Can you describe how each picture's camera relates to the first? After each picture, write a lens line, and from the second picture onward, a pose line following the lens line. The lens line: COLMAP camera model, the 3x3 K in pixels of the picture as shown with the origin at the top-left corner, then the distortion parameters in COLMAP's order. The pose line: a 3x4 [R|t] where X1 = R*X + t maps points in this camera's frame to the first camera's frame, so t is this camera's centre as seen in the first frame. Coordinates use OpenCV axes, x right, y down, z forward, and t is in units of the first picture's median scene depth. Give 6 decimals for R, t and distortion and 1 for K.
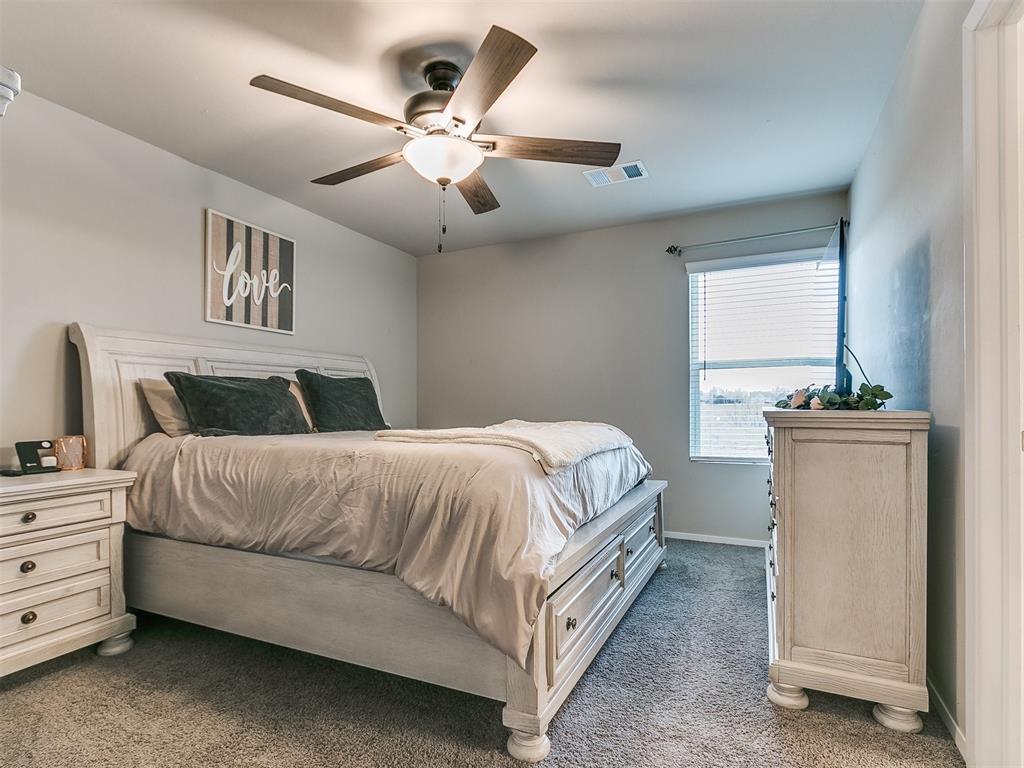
lens RADIAL K [[530.9, 0, 503.8], [0, 530.9, 391.8], [0, 0, 1]] dist [0.009711, -0.006282]
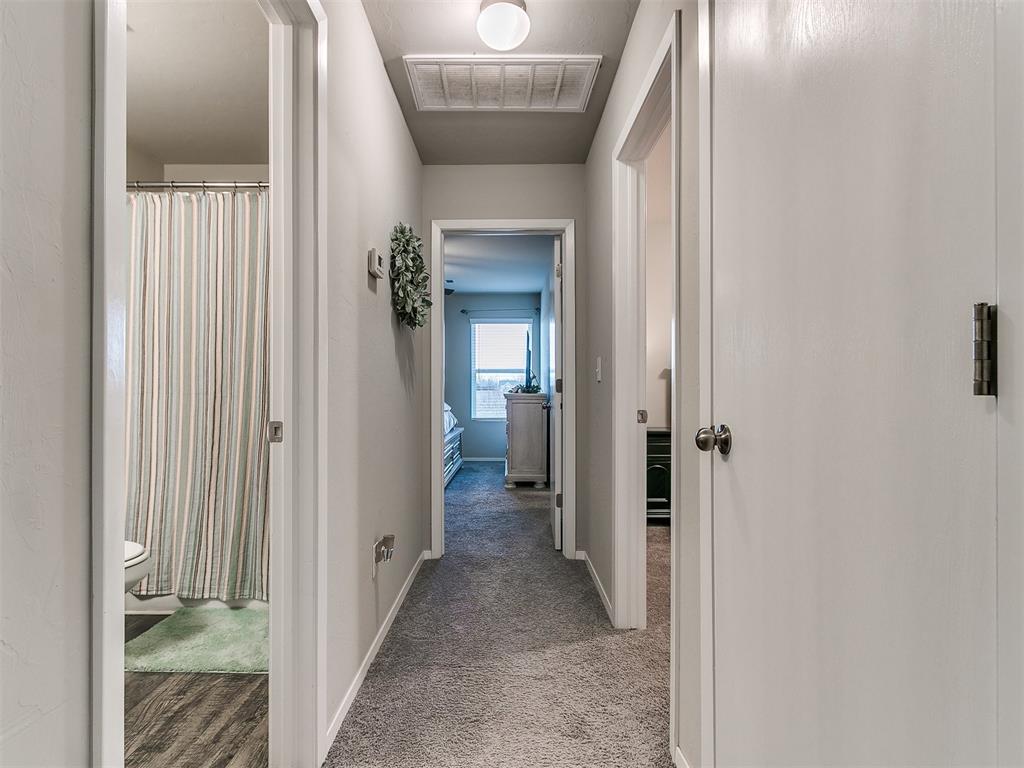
lens RADIAL K [[530.9, 0, 506.4], [0, 530.9, 379.3], [0, 0, 1]] dist [0.009711, -0.006282]
pose [[0.902038, 0.003232, 0.431644, -0.468179], [-0.003815, 0.999993, 0.000484, -0.027403], [-0.431639, -0.002083, 0.902044, -1.011662]]
